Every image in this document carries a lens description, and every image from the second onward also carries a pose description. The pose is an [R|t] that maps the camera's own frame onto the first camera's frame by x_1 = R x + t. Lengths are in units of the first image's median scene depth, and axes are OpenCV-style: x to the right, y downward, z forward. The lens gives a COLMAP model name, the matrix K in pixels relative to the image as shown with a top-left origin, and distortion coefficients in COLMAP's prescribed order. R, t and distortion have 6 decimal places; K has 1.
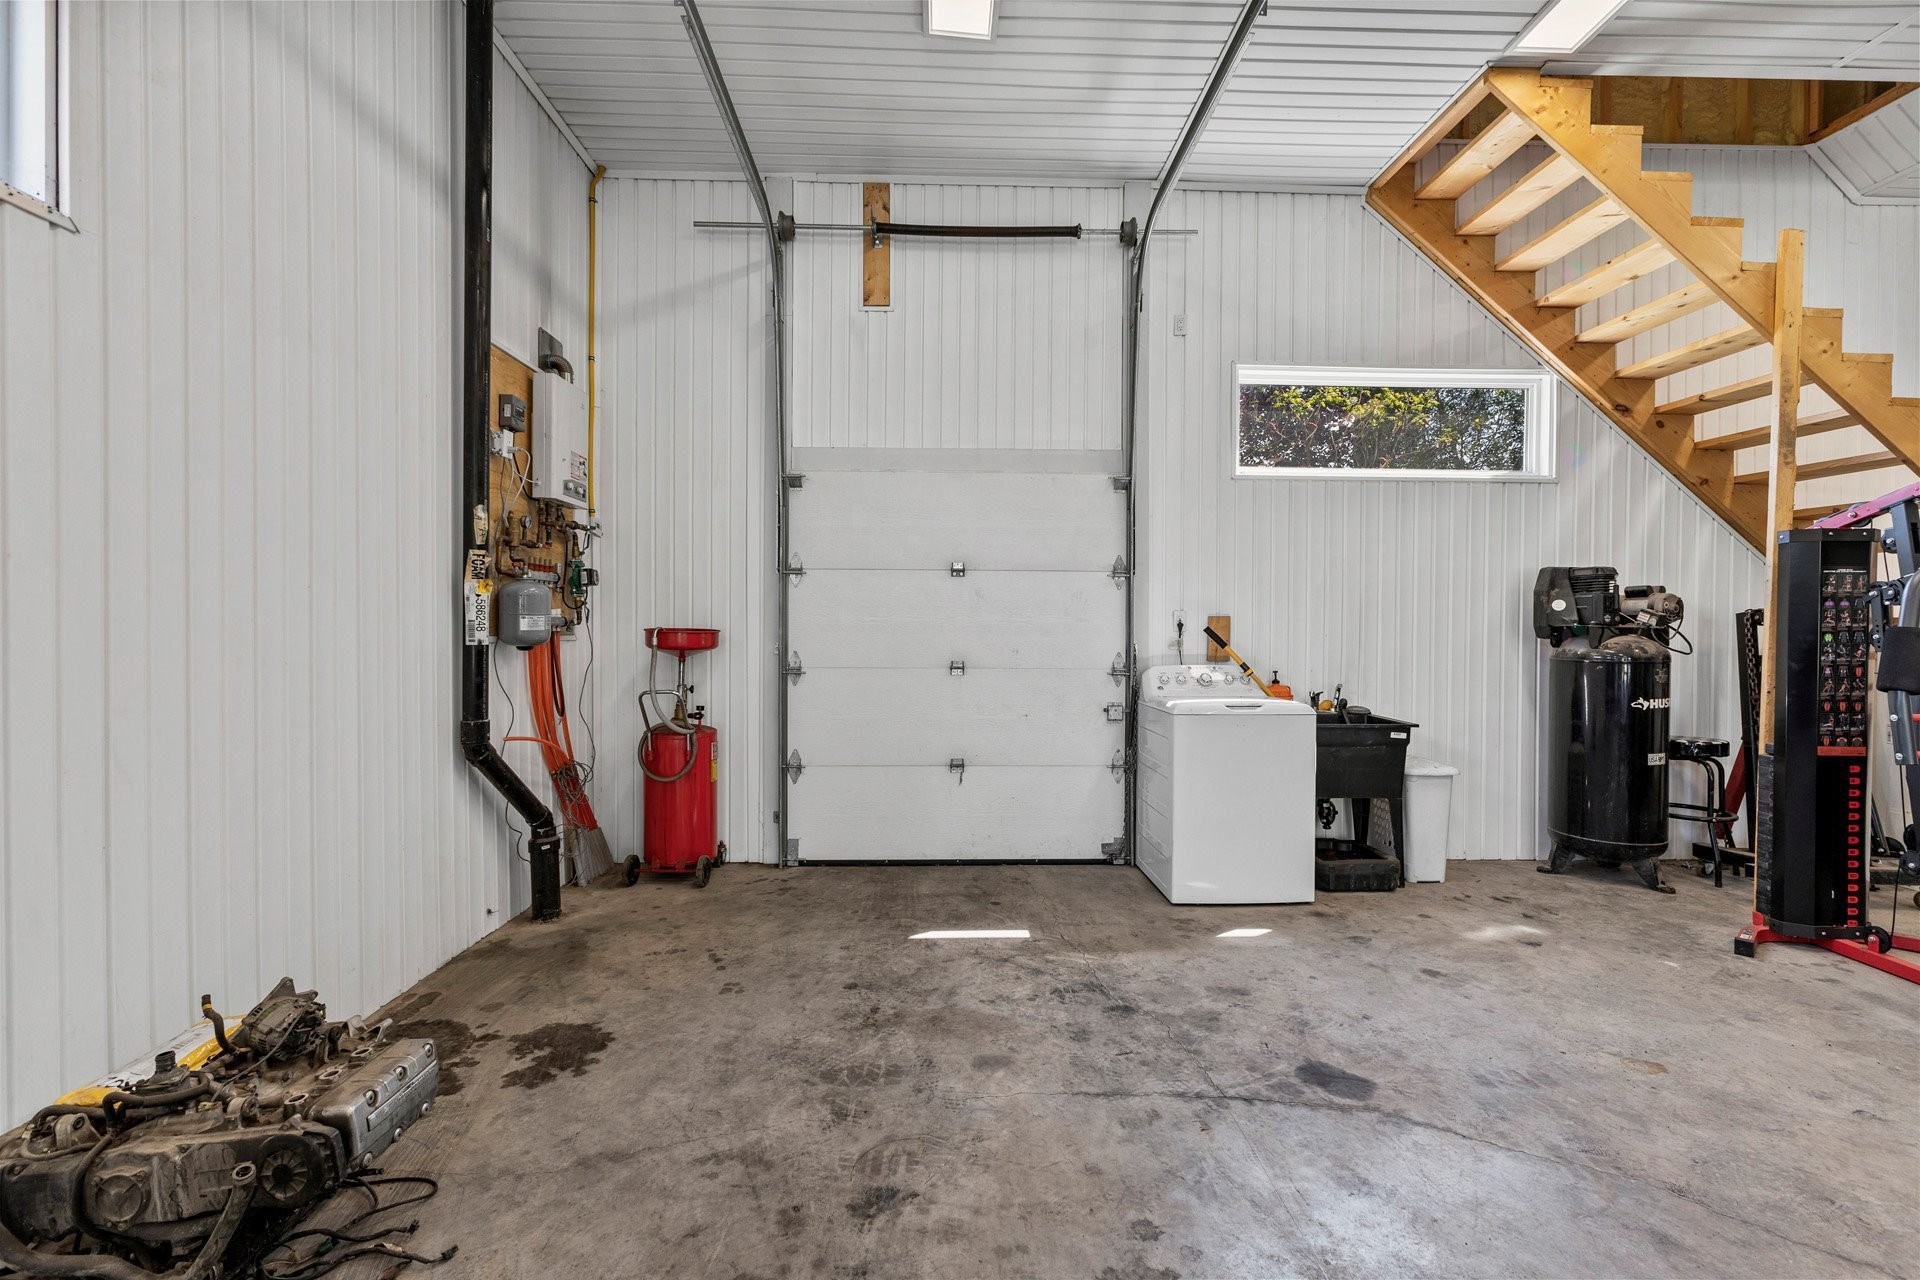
lens RADIAL K [[831.5, 0, 967.5], [0, 831.5, 636.0], [0, 0, 1]] dist [0.000029, 0.000068]
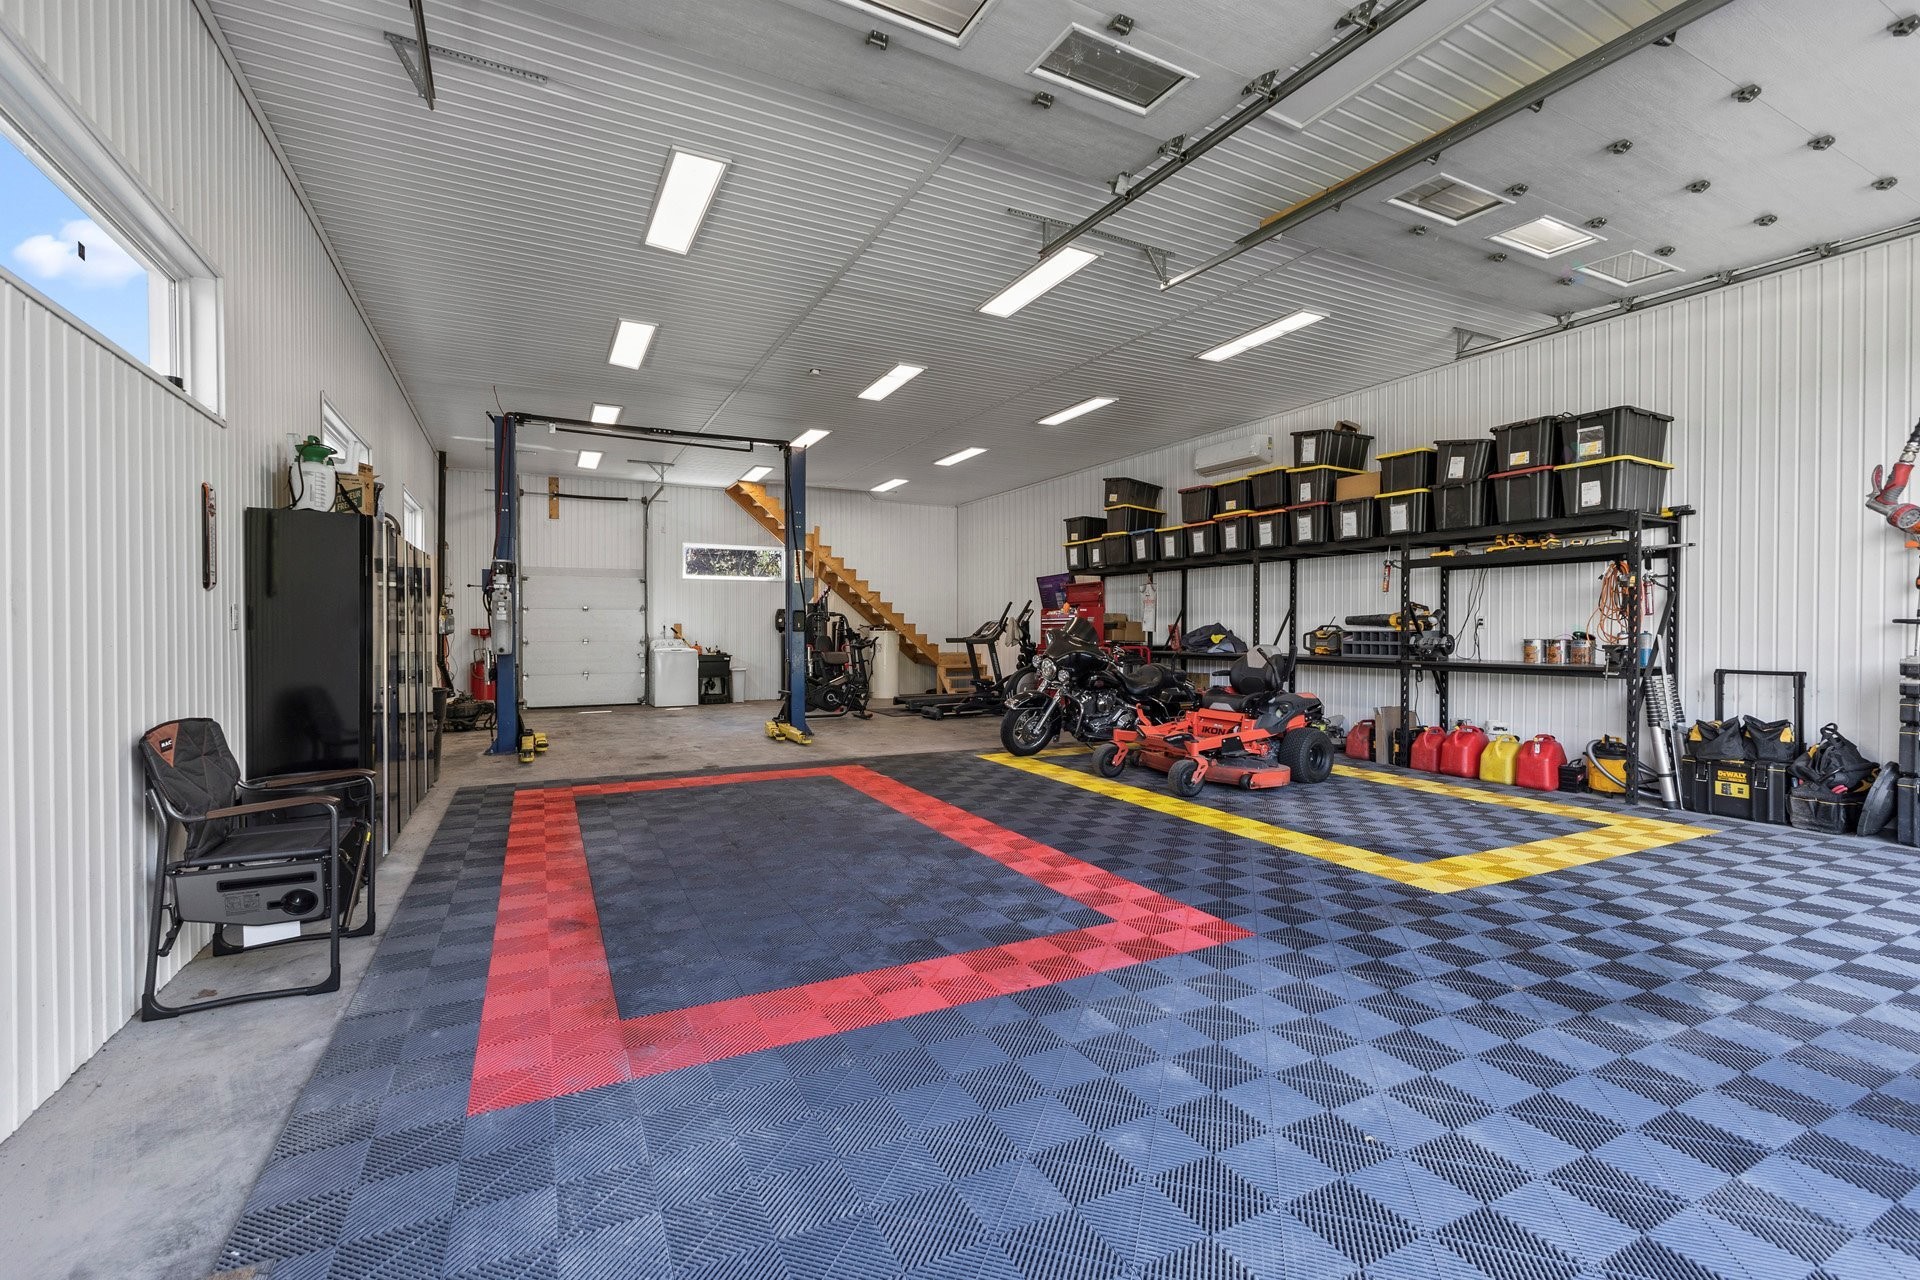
lens RADIAL K [[831.5, 0, 967.5], [0, 831.5, 636.0], [0, 0, 1]] dist [0.000029, 0.000068]
pose [[0.899202, -0.006678, 0.437484, -0.082898], [0.007061, 0.999975, 0.000750, 0.028039], [-0.437478, 0.002415, 0.899226, -2.317472]]
